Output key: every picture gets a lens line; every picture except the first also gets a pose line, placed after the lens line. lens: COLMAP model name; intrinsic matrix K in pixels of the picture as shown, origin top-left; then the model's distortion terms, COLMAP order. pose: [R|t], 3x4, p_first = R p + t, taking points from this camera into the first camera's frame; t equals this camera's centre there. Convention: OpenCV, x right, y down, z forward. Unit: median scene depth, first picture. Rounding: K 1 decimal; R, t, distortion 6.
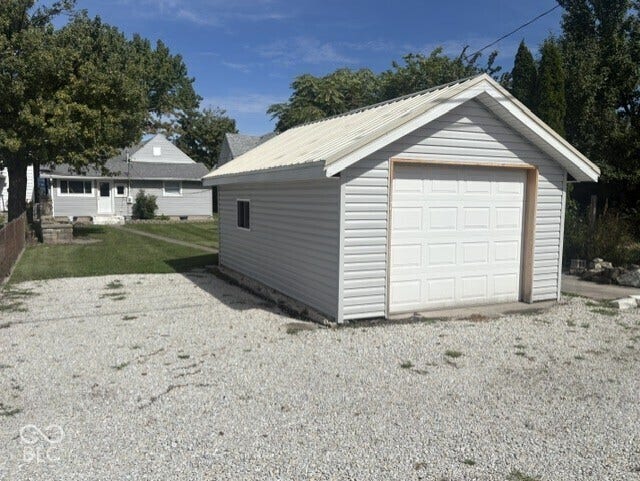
lens RADIAL K [[485.2, 0, 320.0], [0, 485.2, 240.5], [0, 0, 1]] dist [0.034798, -0.003450]
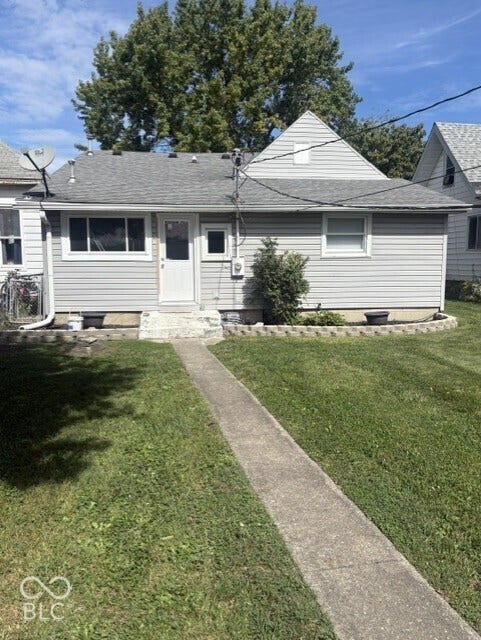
lens RADIAL K [[446.1, 0, 240.5], [0, 446.1, 320.0], [0, 0, 1]] dist [0.134279, -0.000867]
pose [[0.922033, 0.035370, -0.385492, -0.253937], [-0.021608, 0.998967, 0.039977, -0.056747], [0.386508, -0.028531, 0.921845, 0.681448]]
